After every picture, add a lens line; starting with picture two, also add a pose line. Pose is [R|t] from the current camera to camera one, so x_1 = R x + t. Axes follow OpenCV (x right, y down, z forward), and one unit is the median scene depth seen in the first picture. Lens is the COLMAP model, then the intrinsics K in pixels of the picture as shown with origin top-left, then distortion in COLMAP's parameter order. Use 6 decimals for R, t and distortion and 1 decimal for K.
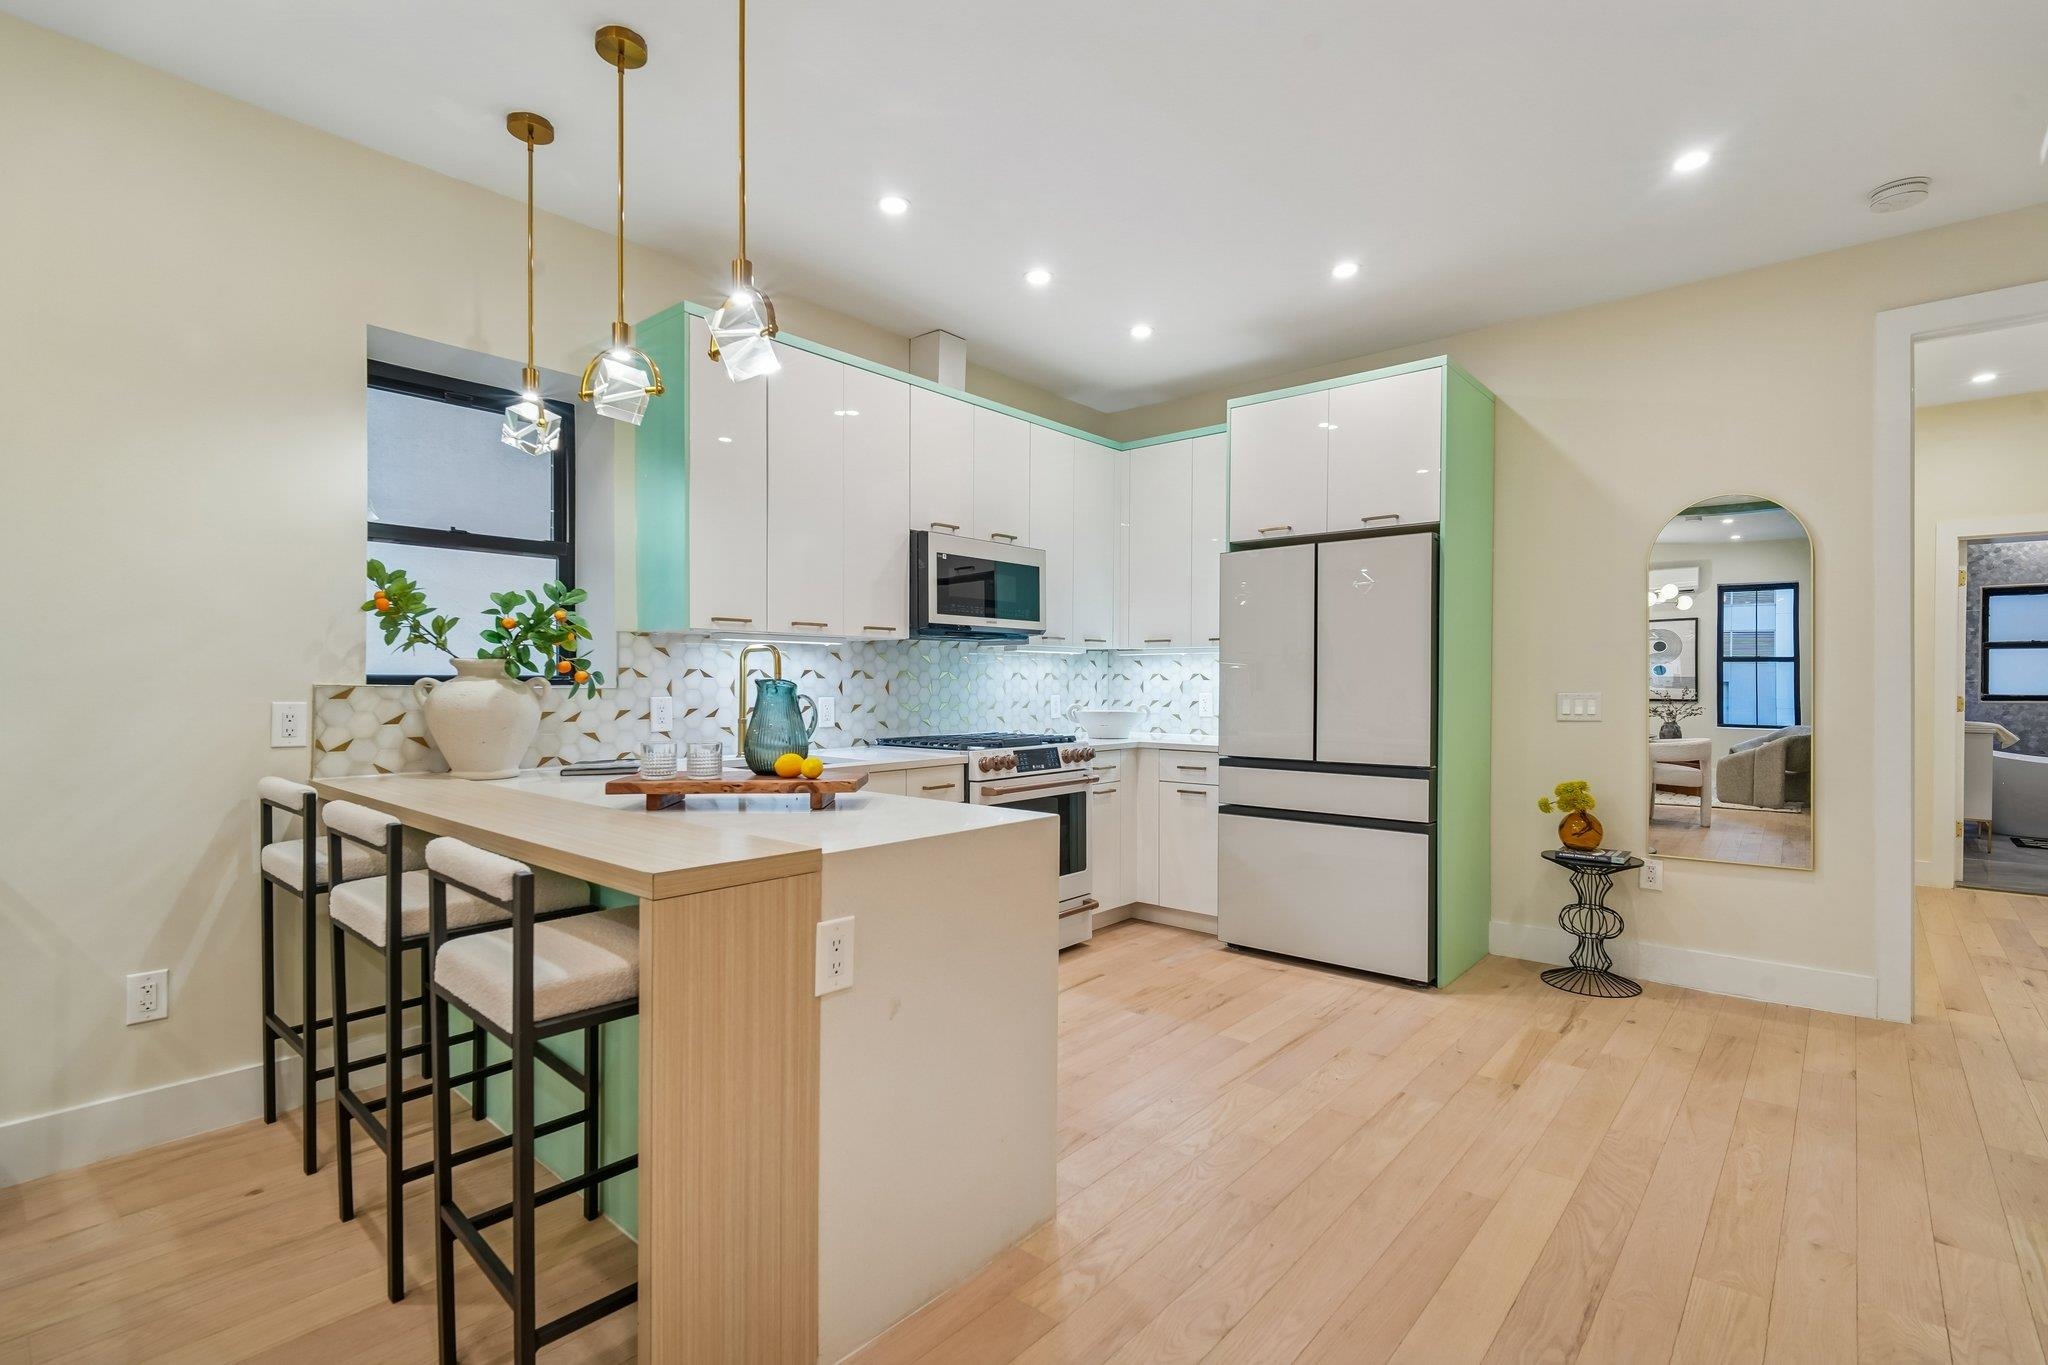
lens RADIAL K [[949.5, 0, 1032.9], [0, 949.5, 685.8], [0, 0, 1]] dist [0.000428, -0.000018]
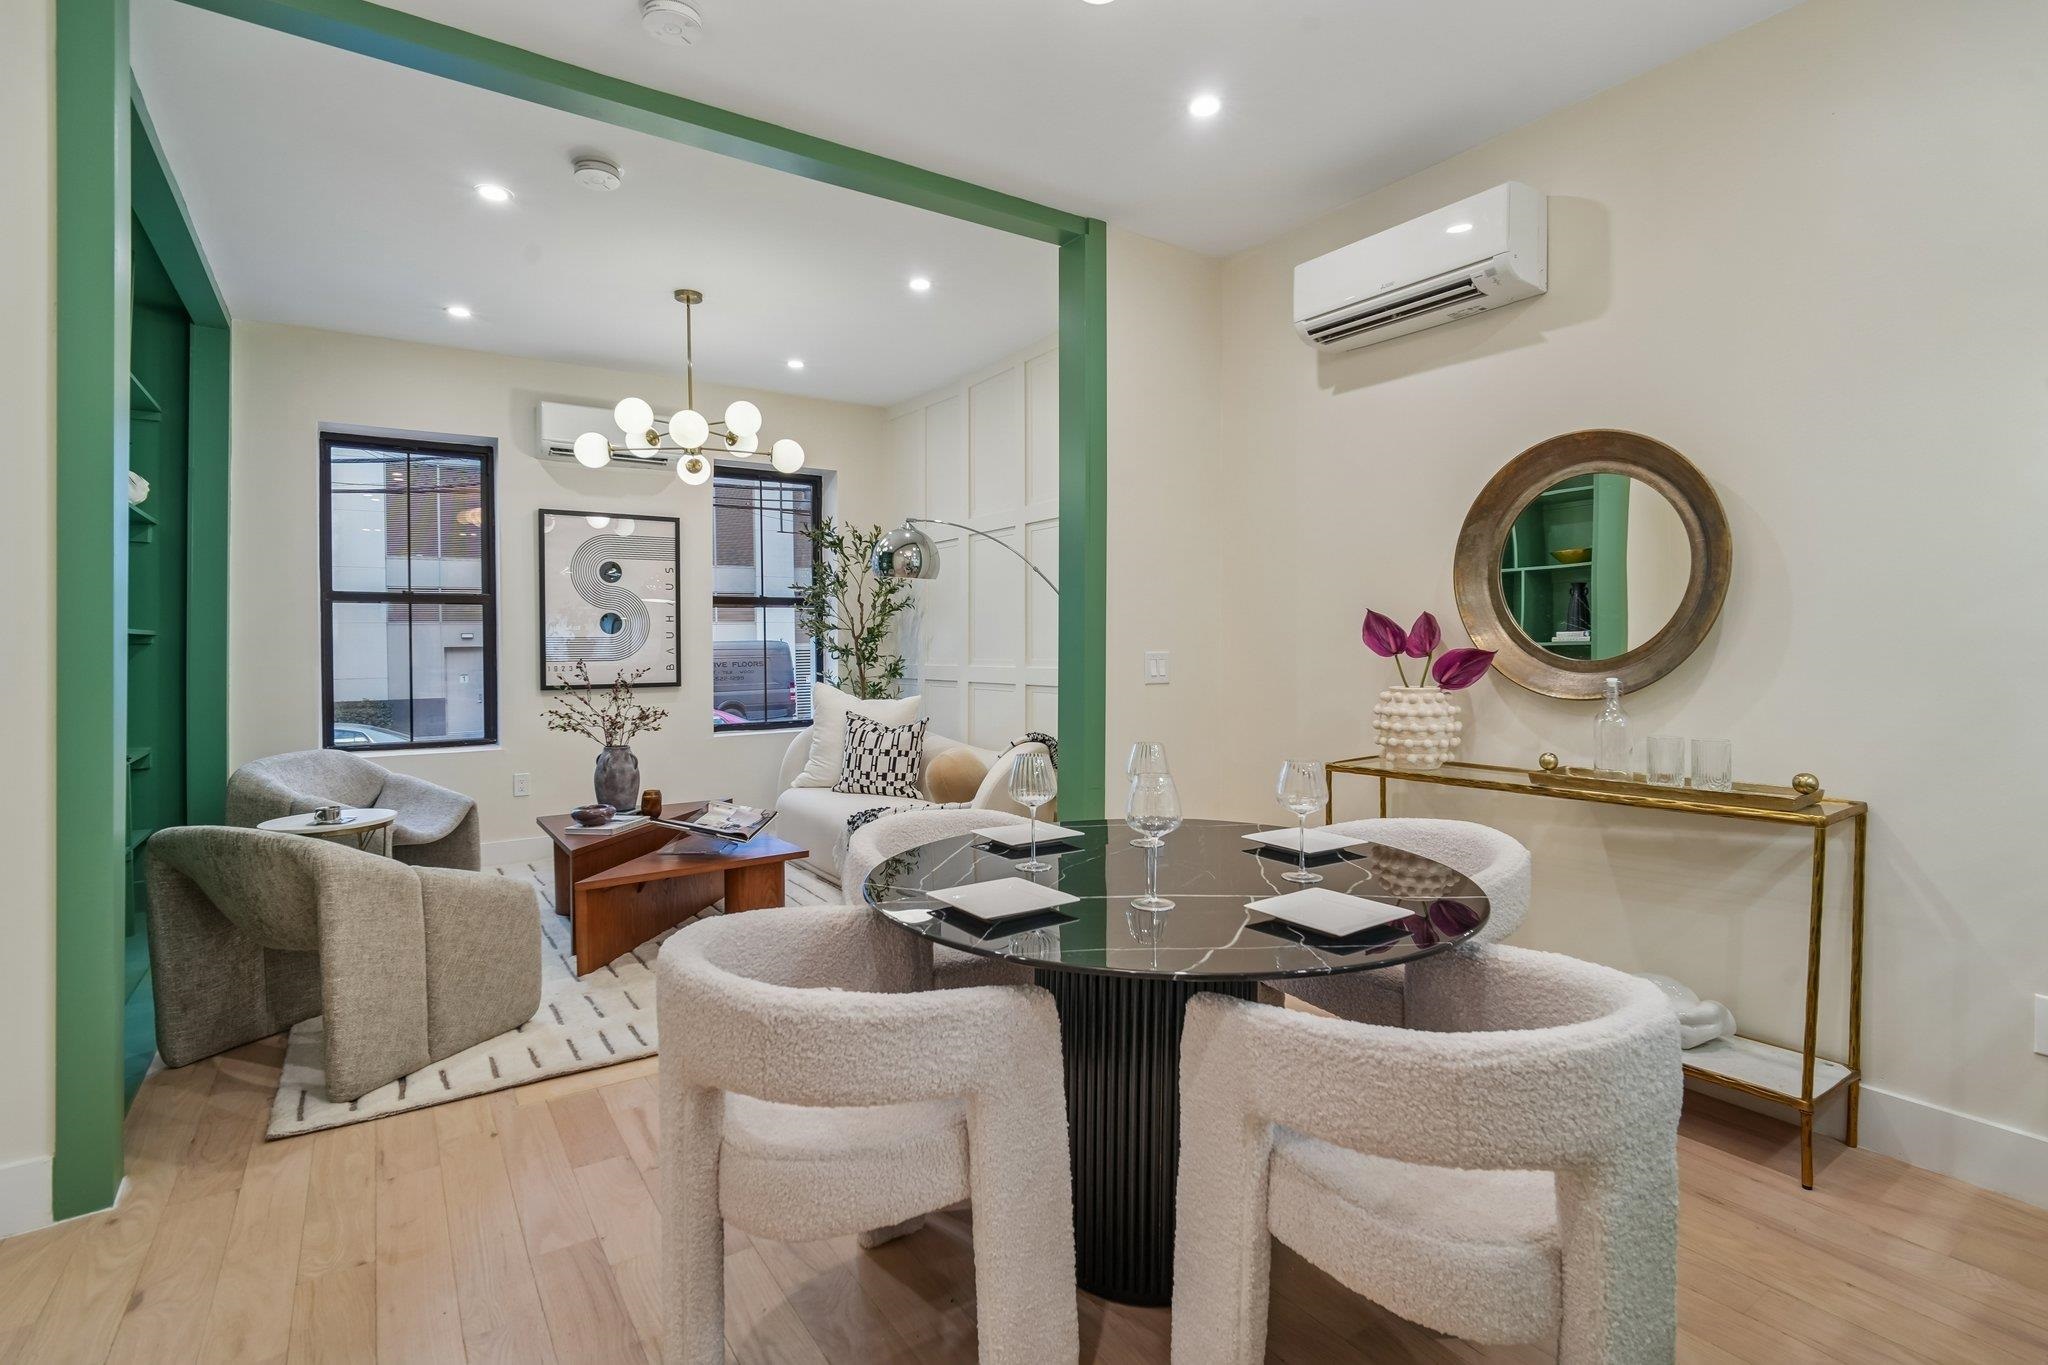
lens RADIAL K [[970.0, 0, 1028.7], [0, 970.0, 649.1], [0, 0, 1]] dist [-0.012819, 0.001404]
pose [[-0.258457, 0.003173, -0.966017, 0.067249], [0.001319, 0.999995, 0.002931, -0.003247], [0.966022, -0.000517, -0.258460, 0.246569]]
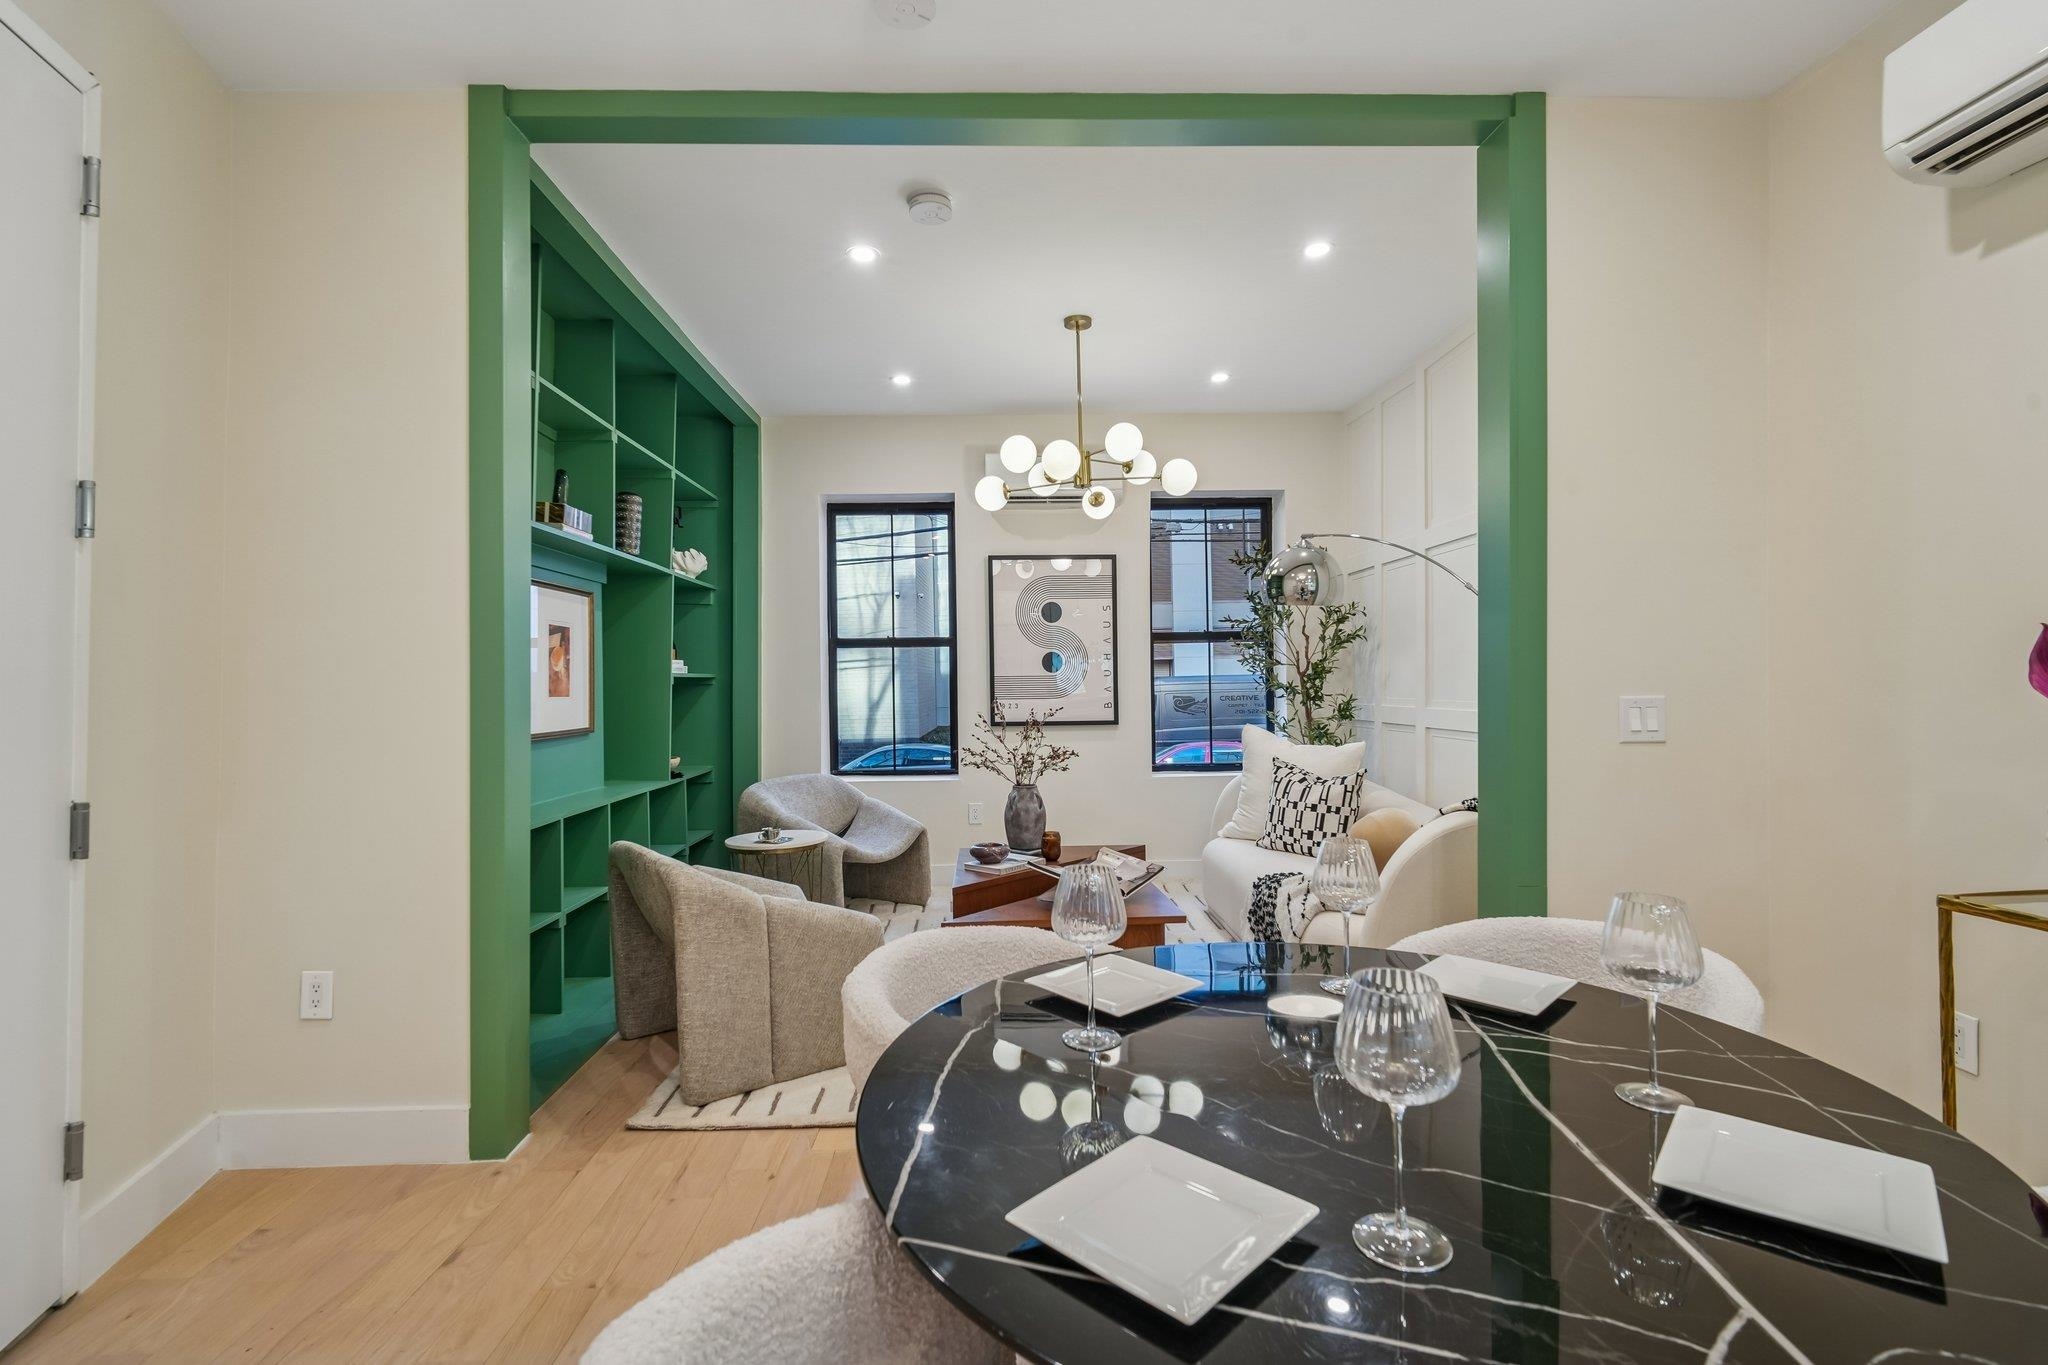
lens RADIAL K [[953.3, 0, 1020.9], [0, 953.3, 685.6], [0, 0, 1]] dist [-0.003081, -0.001423]
pose [[-0.740250, 0.007888, -0.672285, -0.179602], [0.005482, 0.999969, 0.005697, -0.012011], [0.672309, 0.000531, -0.740270, 0.330117]]
